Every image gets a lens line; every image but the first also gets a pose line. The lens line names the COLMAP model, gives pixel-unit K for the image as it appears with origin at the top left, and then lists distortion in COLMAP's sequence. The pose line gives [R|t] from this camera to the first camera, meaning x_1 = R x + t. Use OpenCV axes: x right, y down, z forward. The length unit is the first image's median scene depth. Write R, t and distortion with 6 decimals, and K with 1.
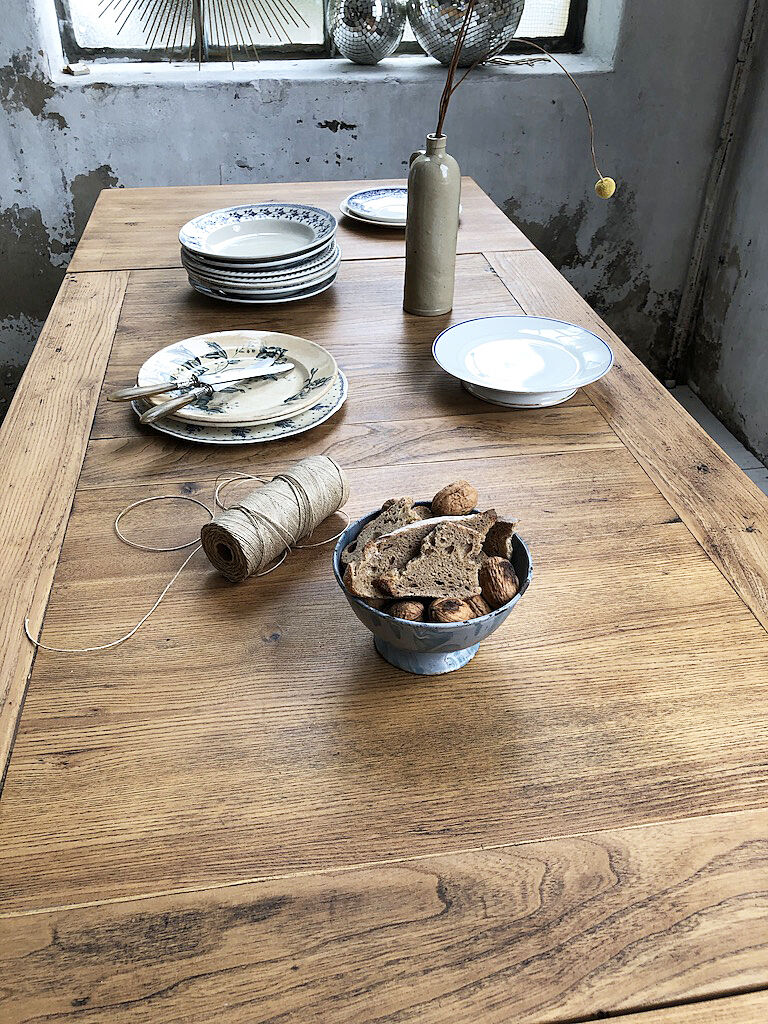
lens RADIAL K [[835.0, 0, 378.4], [0, 835.0, 504.7], [0, 0, 1]] dist [0.032903, -0.035334]
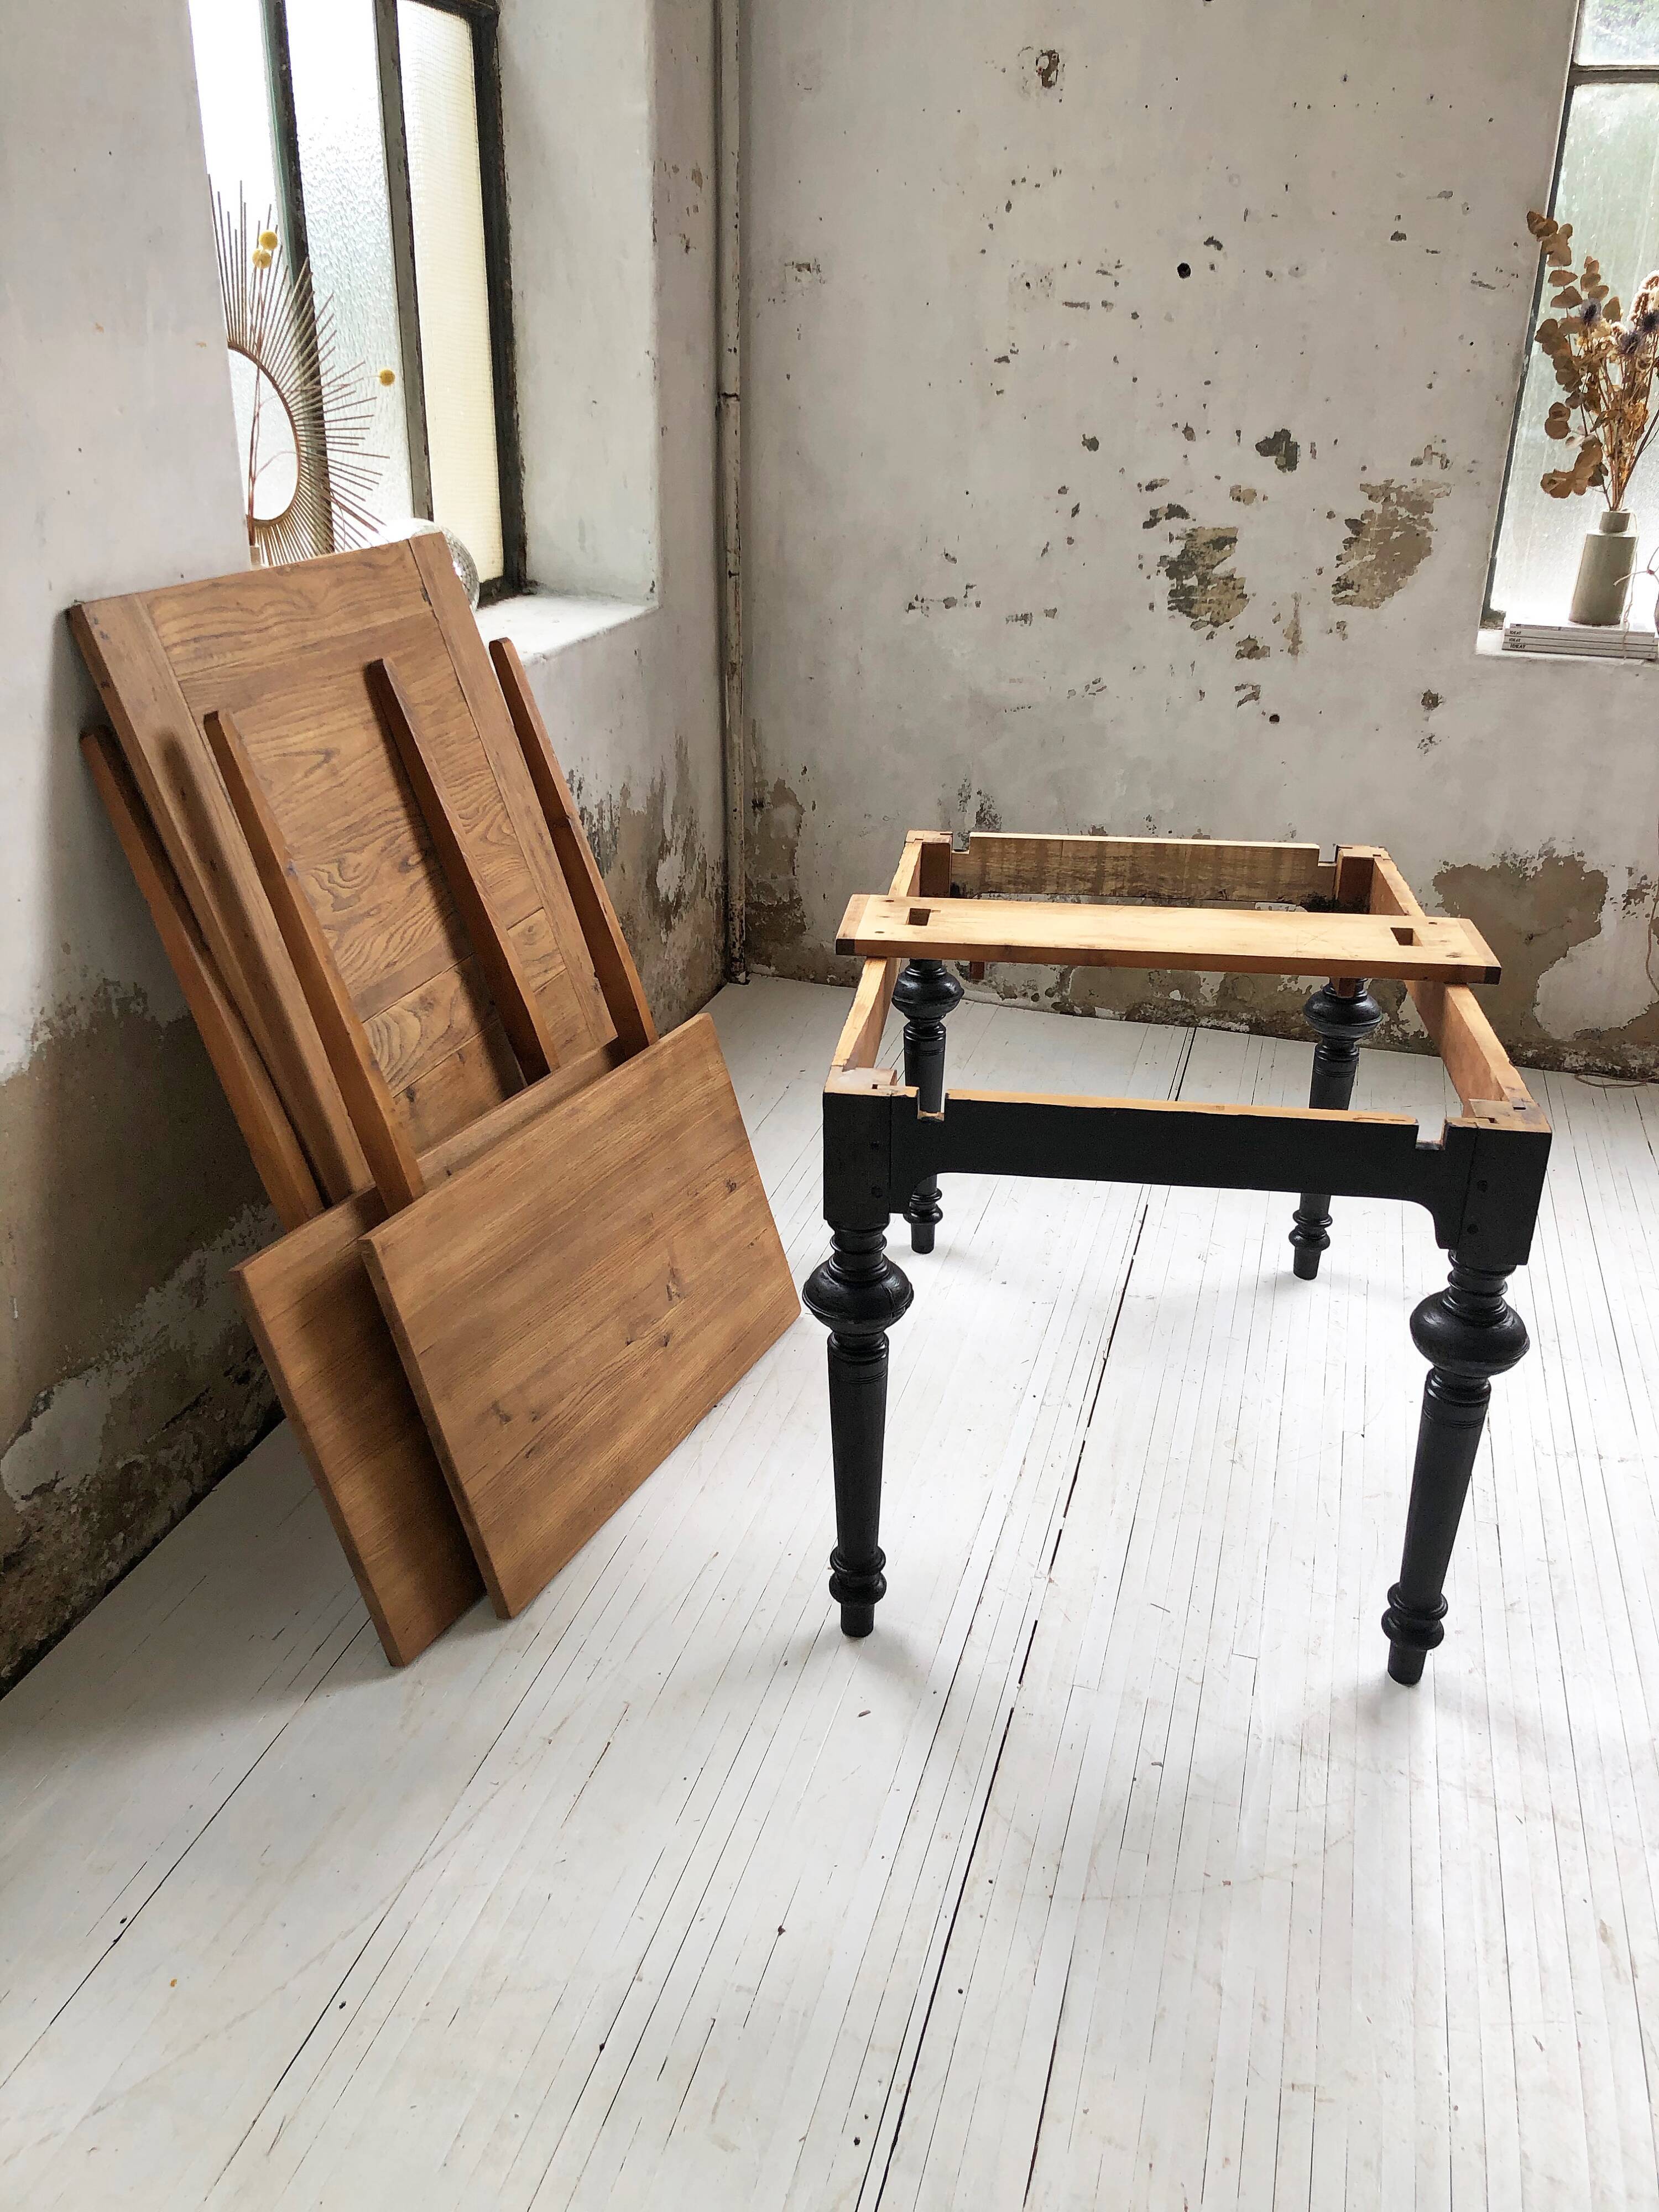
lens RADIAL K [[1803.7, 0, 822.3], [0, 1803.7, 1083.6], [0, 0, 1]] dist [0.032903, -0.035334]
pose [[0.421251, -0.353646, 0.835154, -2.126813], [0.510365, 0.853641, 0.104046, -0.424465], [-0.749717, 0.382403, 0.540086, 0.290450]]
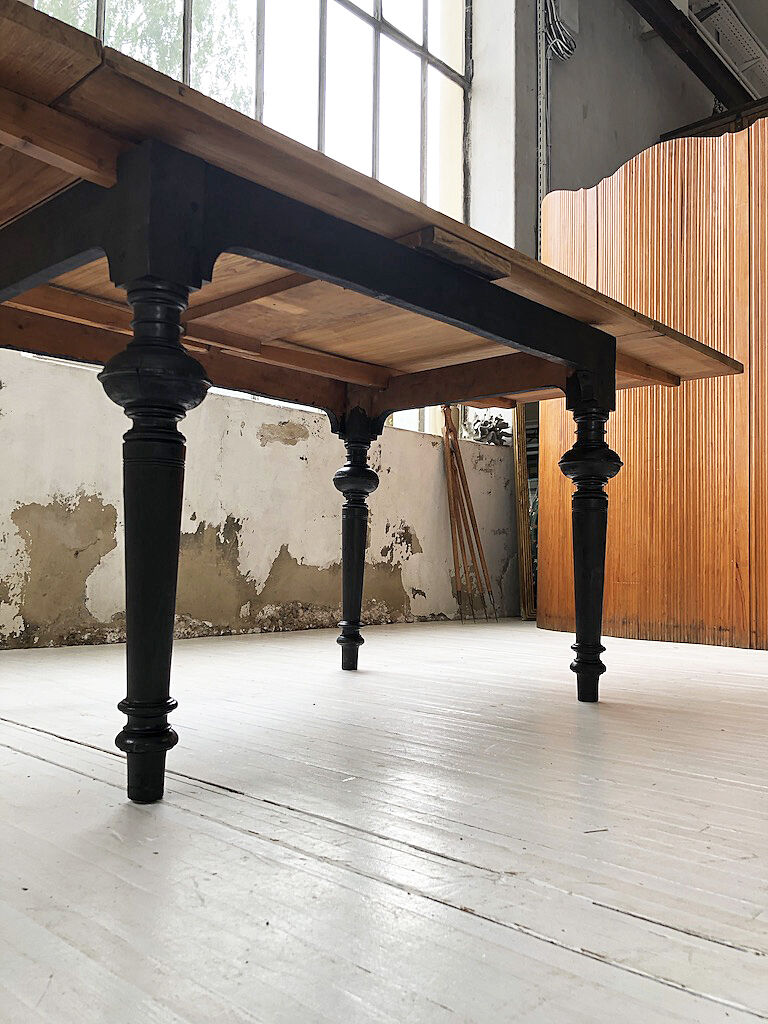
lens RADIAL K [[835.0, 0, 394.1], [0, 835.0, 512.6], [0, 0, 1]] dist [0.032903, -0.035334]
pose [[-0.634499, 0.033465, 0.772199, -1.082282], [0.432307, 0.843544, 0.318660, -0.112419], [-0.640719, 0.536017, -0.549695, 1.544924]]
